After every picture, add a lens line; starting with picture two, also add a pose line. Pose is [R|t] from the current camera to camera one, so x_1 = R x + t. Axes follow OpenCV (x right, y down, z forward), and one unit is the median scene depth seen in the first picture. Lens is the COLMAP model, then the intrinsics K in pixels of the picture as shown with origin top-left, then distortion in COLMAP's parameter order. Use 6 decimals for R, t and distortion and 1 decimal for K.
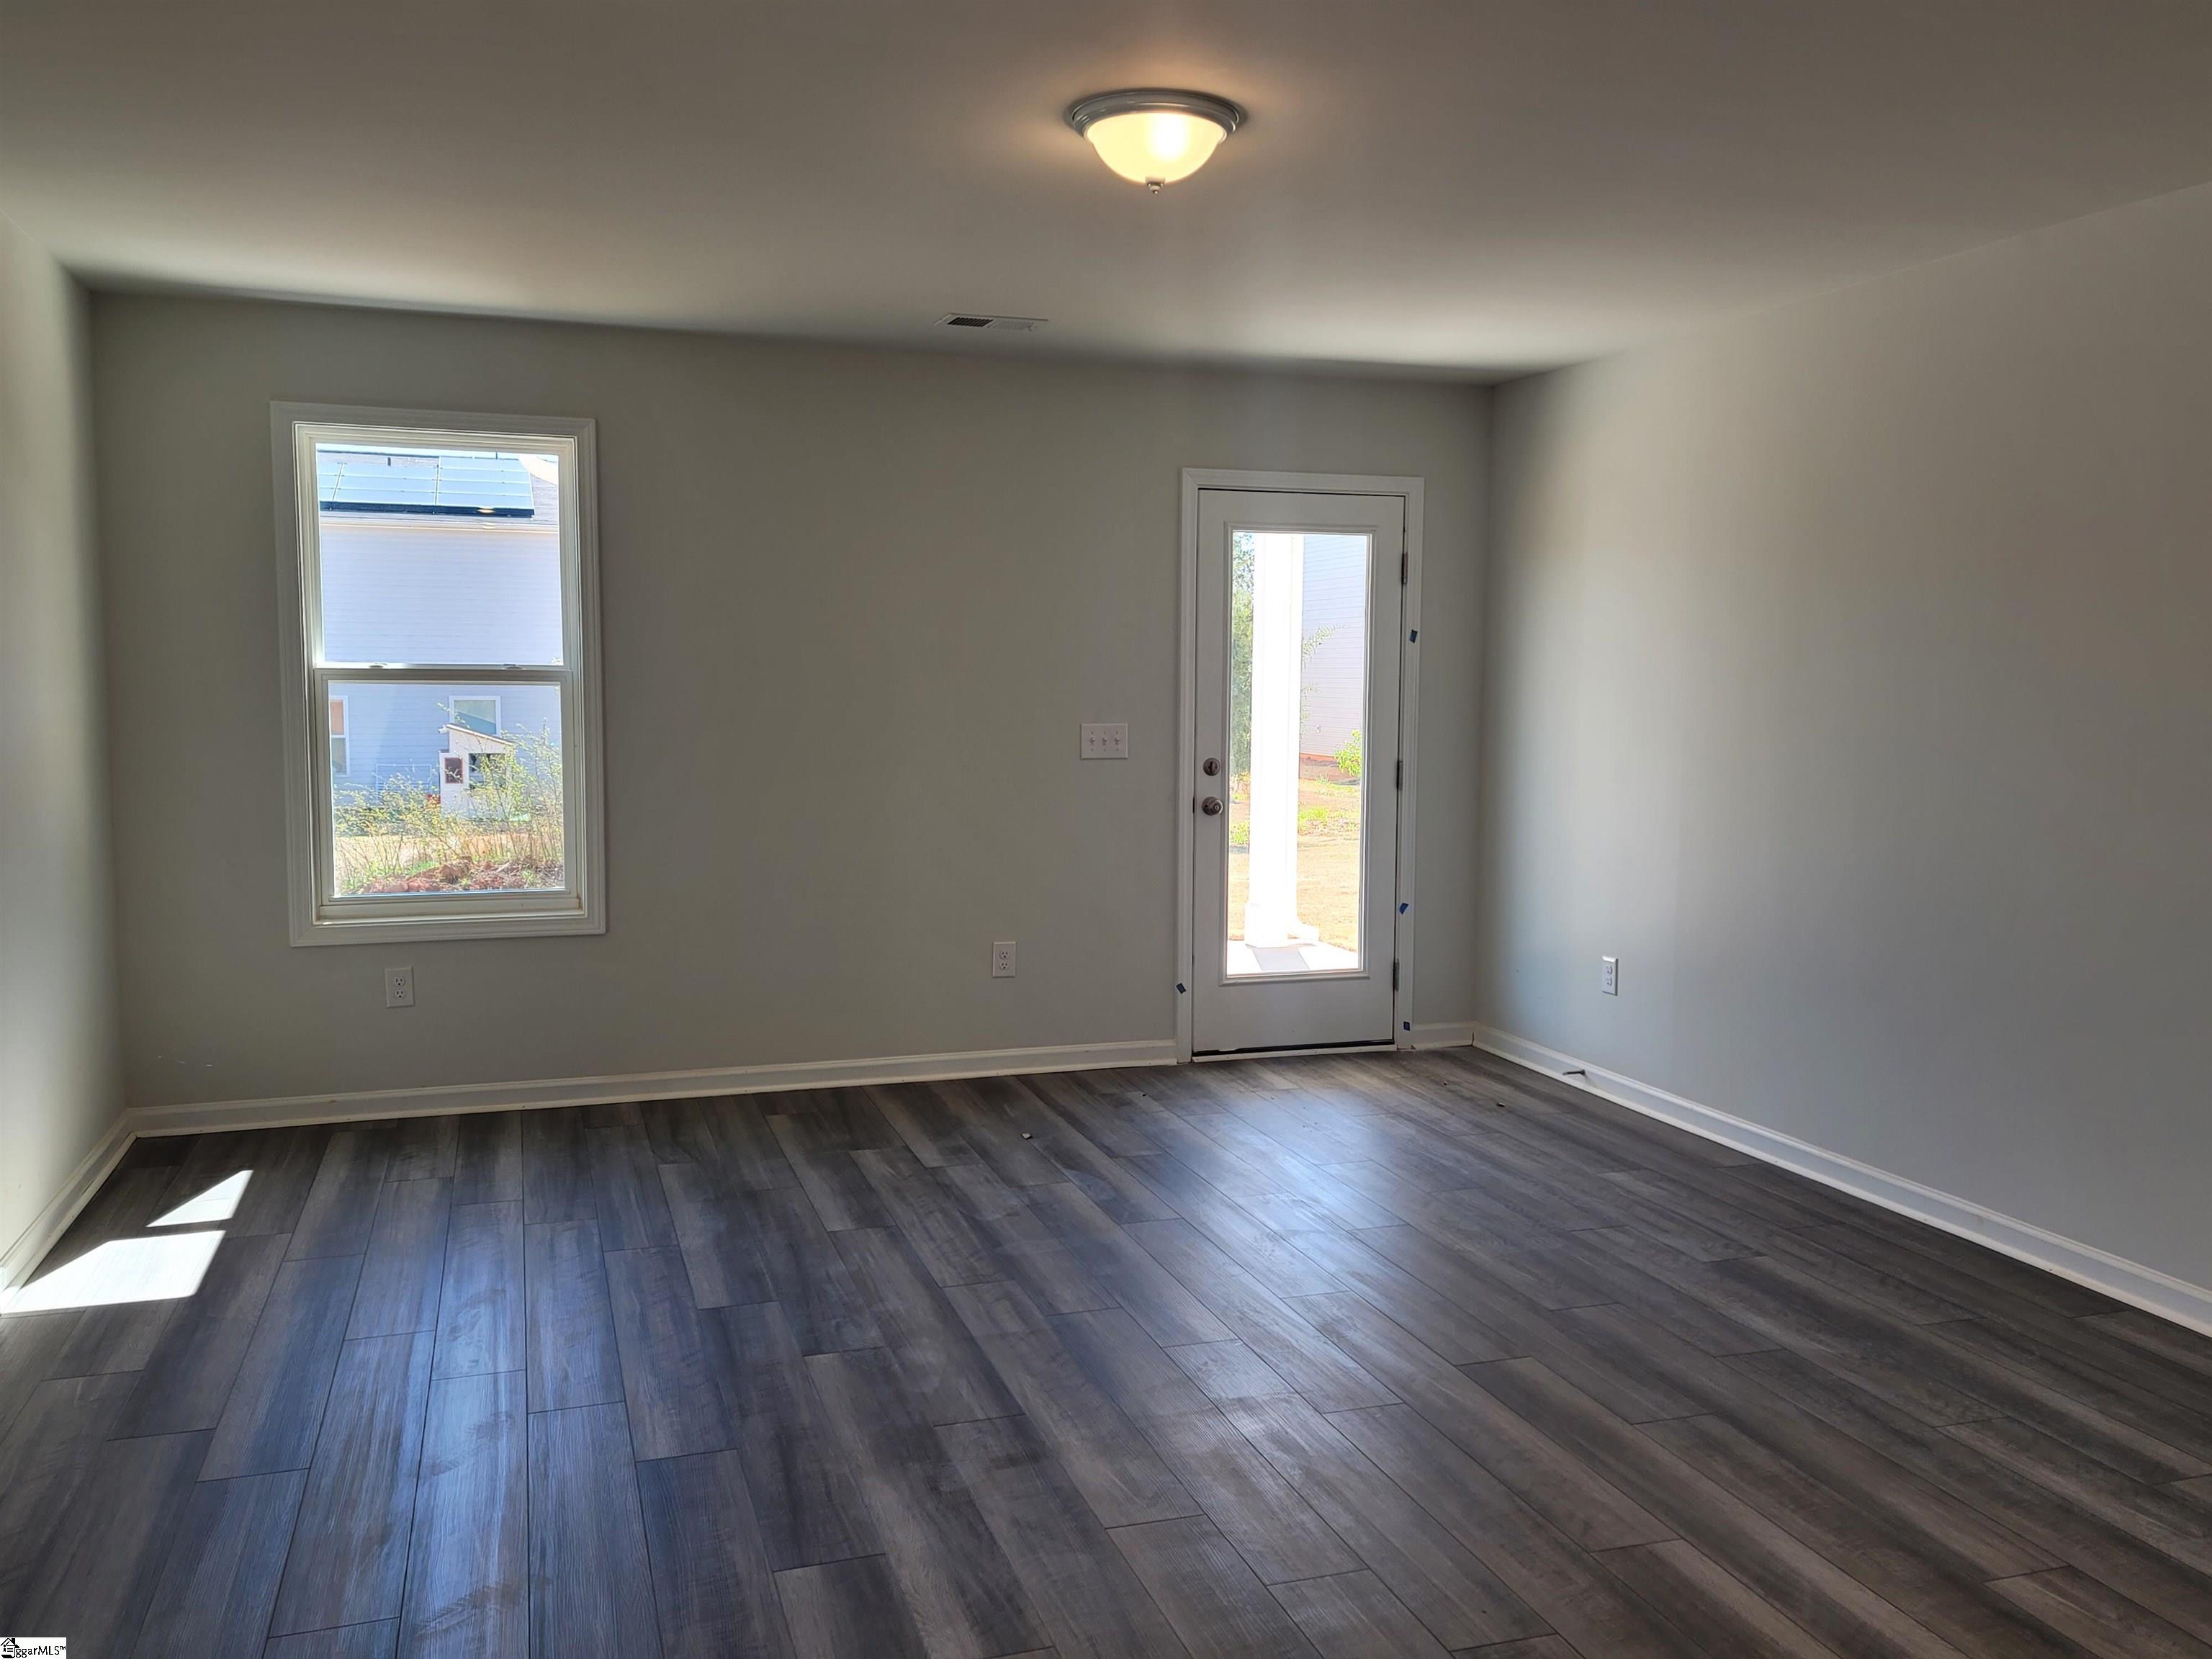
lens RADIAL K [[1760.1, 0, 1111.5], [0, 1760.1, 831.1], [0, 0, 1]] dist [0.026410, -0.001809]
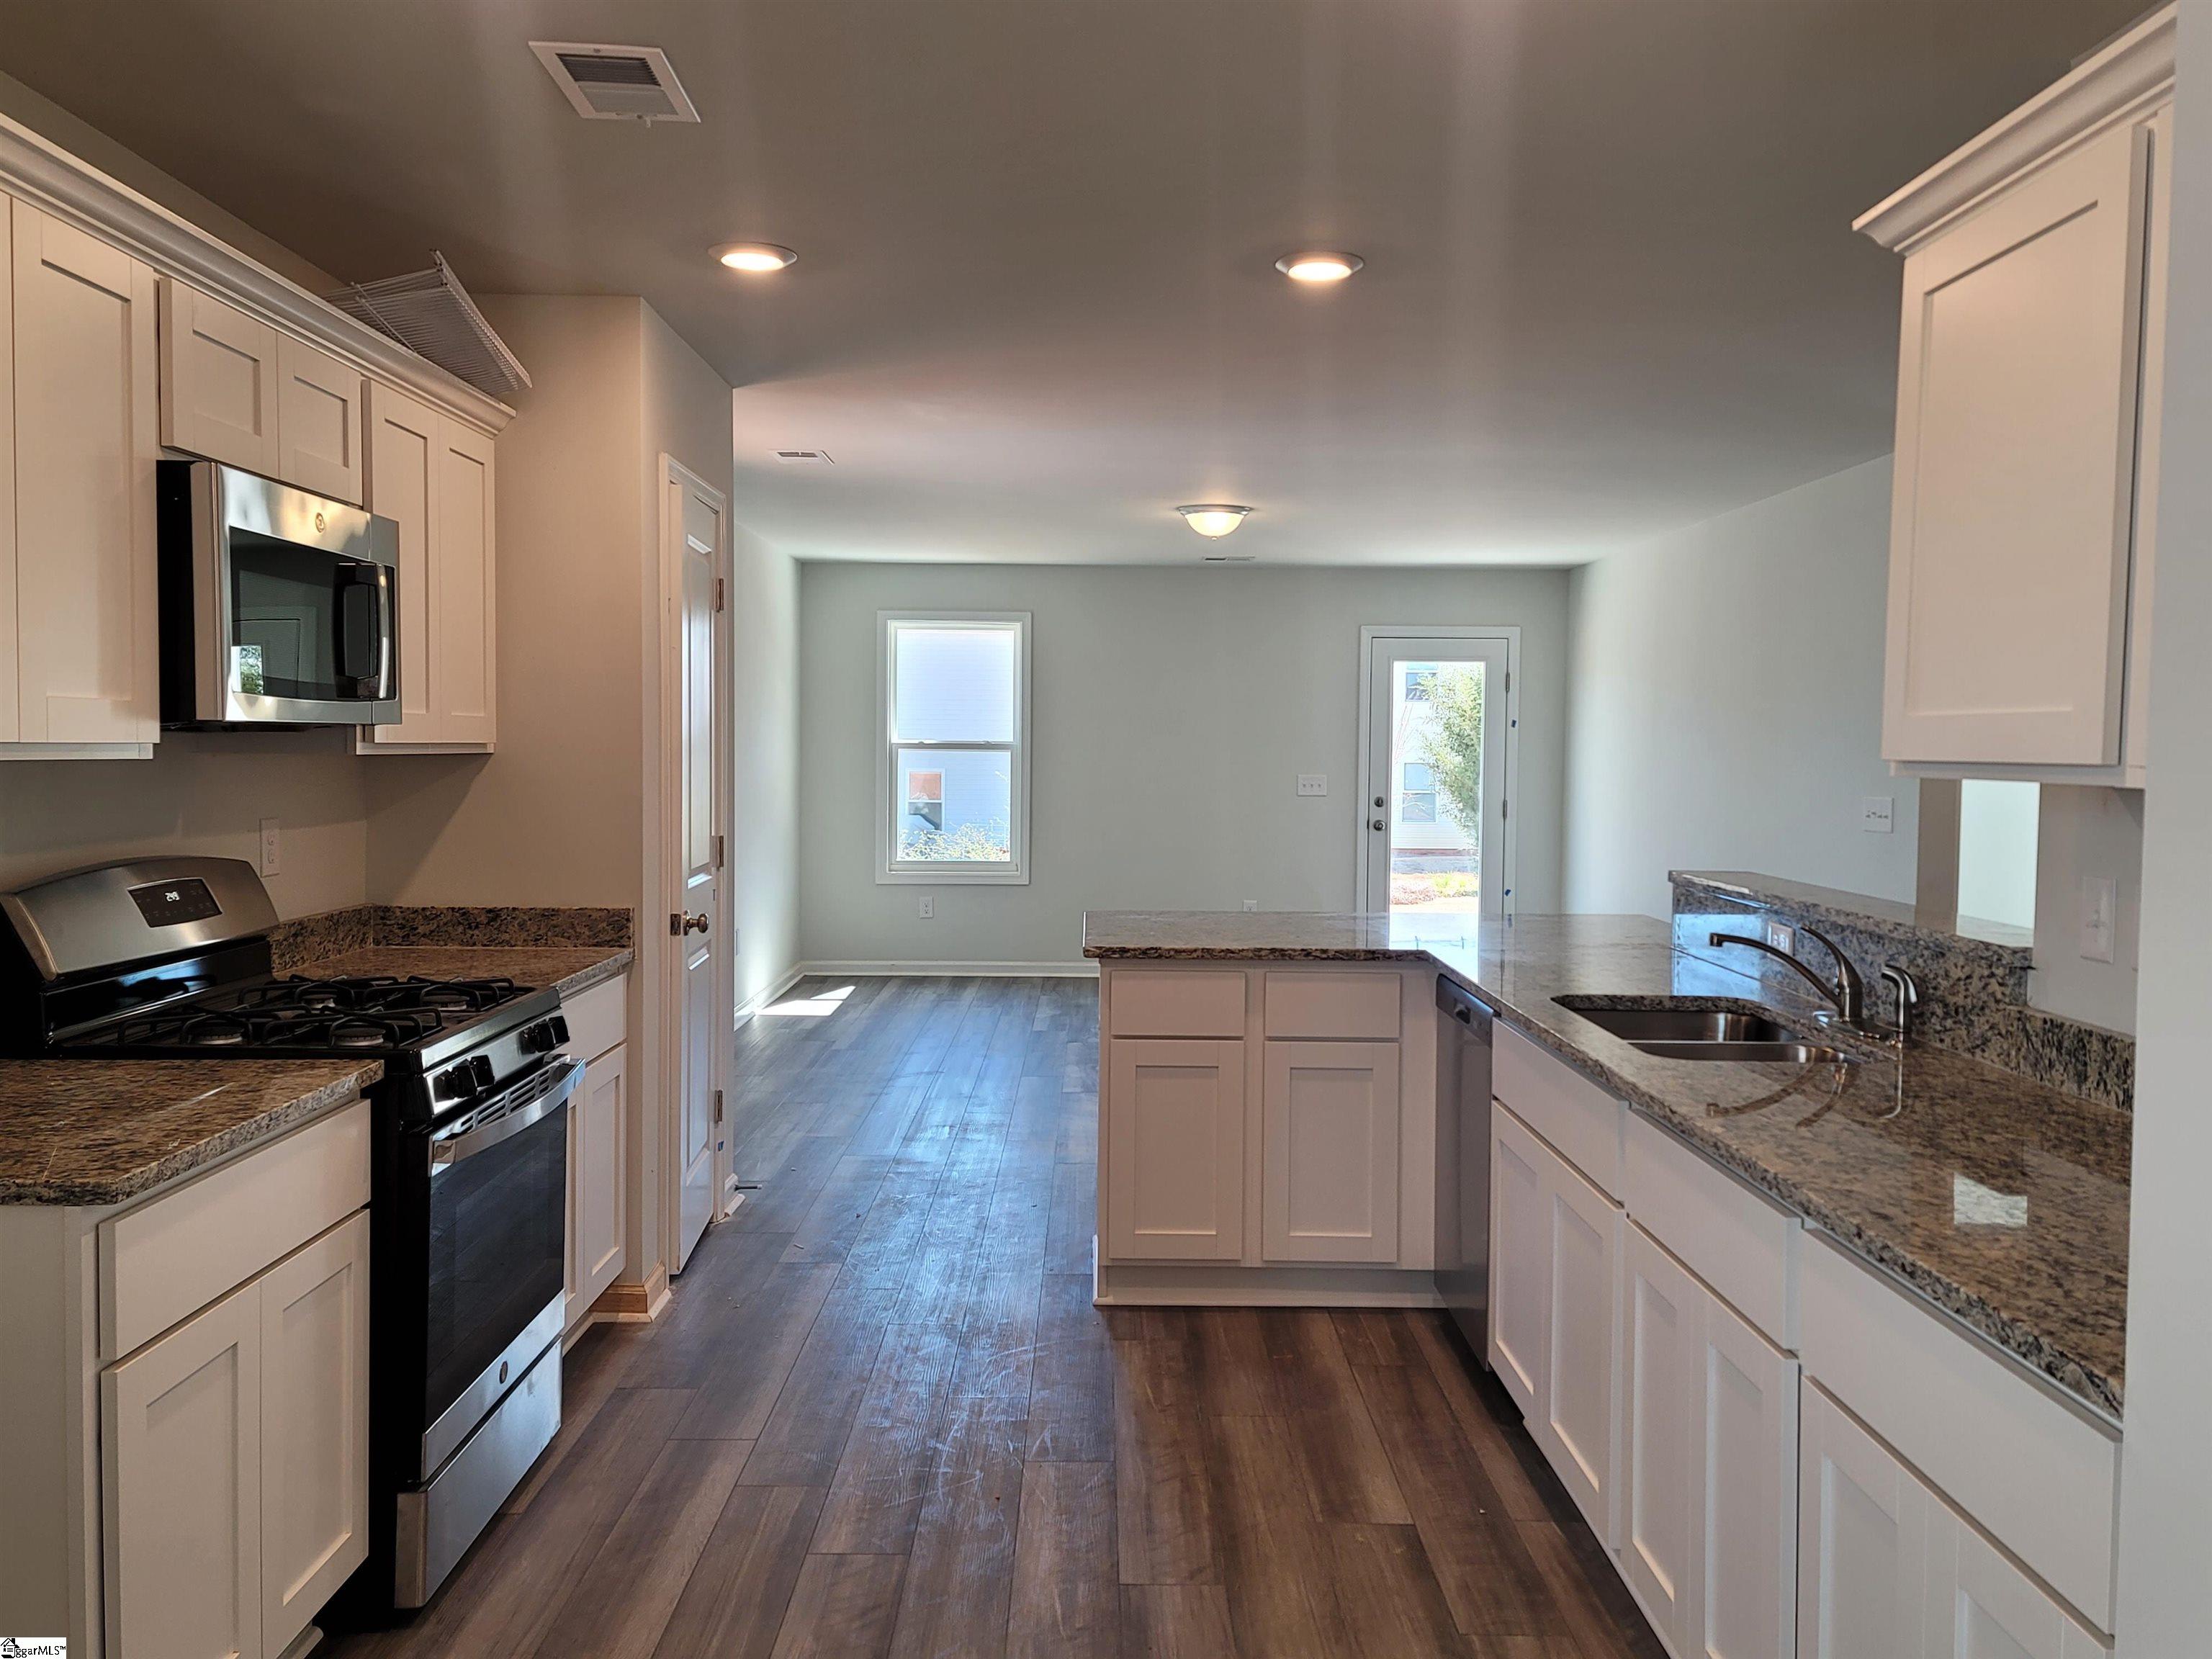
lens RADIAL K [[1760.1, 0, 1103.7], [0, 1760.1, 826.1], [0, 0, 1]] dist [0.026410, -0.001809]
pose [[0.947027, 0.019051, -0.320587, 0.388508], [-0.031355, 0.998955, -0.033261, 0.056585], [0.319619, 0.041551, 0.946635, -0.750561]]
